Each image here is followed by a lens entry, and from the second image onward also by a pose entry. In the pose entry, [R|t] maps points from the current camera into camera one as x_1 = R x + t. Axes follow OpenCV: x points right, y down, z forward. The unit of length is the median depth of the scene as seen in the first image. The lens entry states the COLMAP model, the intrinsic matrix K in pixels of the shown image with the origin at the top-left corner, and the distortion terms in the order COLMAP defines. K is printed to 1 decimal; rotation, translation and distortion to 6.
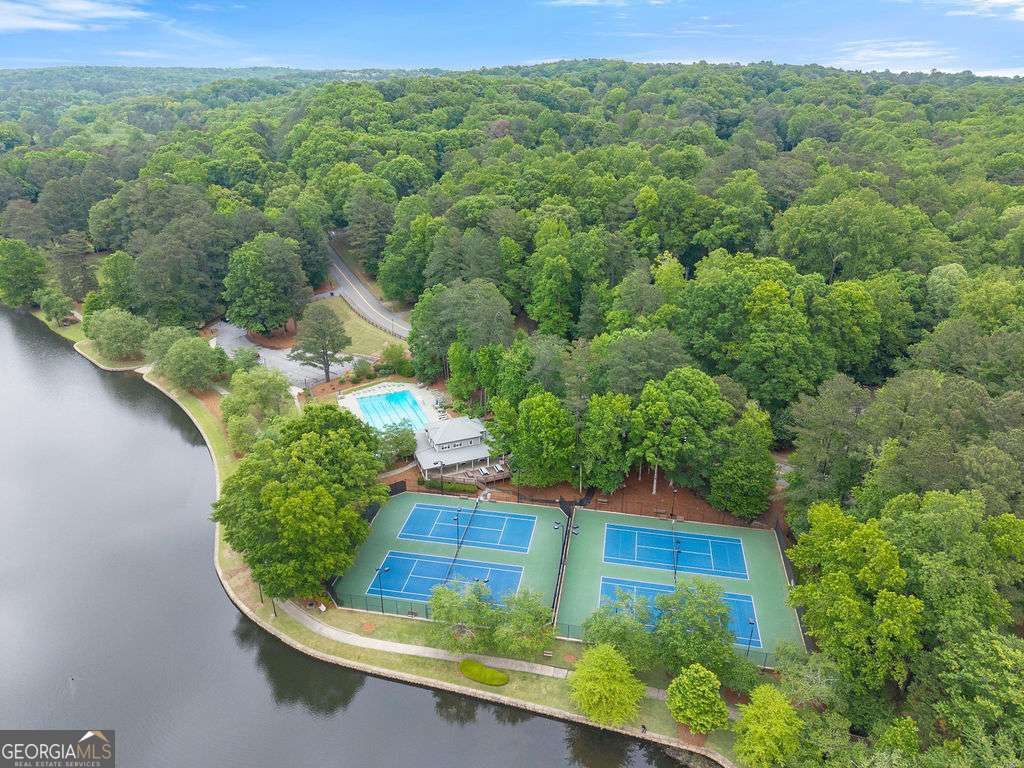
lens RADIAL K [[653.5, 0, 512.0], [0, 653.5, 384.0], [0, 0, 1]] dist [-0.005951, -0.005736]
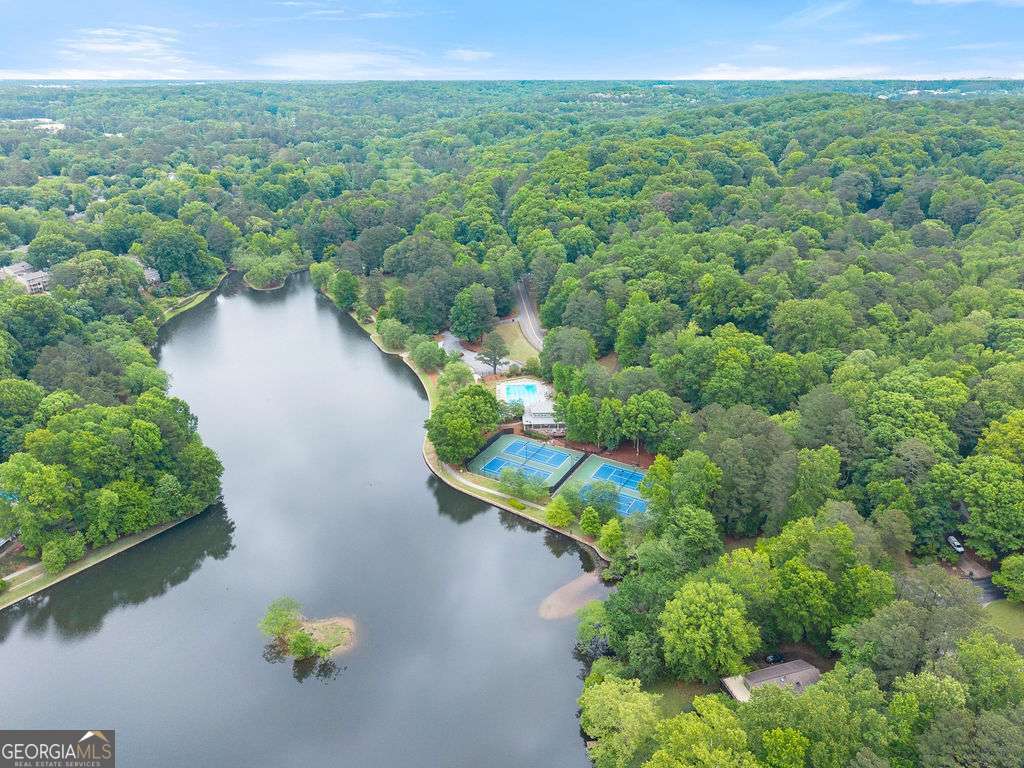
lens RADIAL K [[716.4, 0, 512.0], [0, 716.4, 384.0], [0, 0, 1]] dist [0.001317, 0.000061]
pose [[0.930739, 0.129468, -0.342000, 0.426272], [-0.131221, 0.991188, 0.018111, -0.018836], [0.341331, 0.028021, 0.939526, -0.802803]]
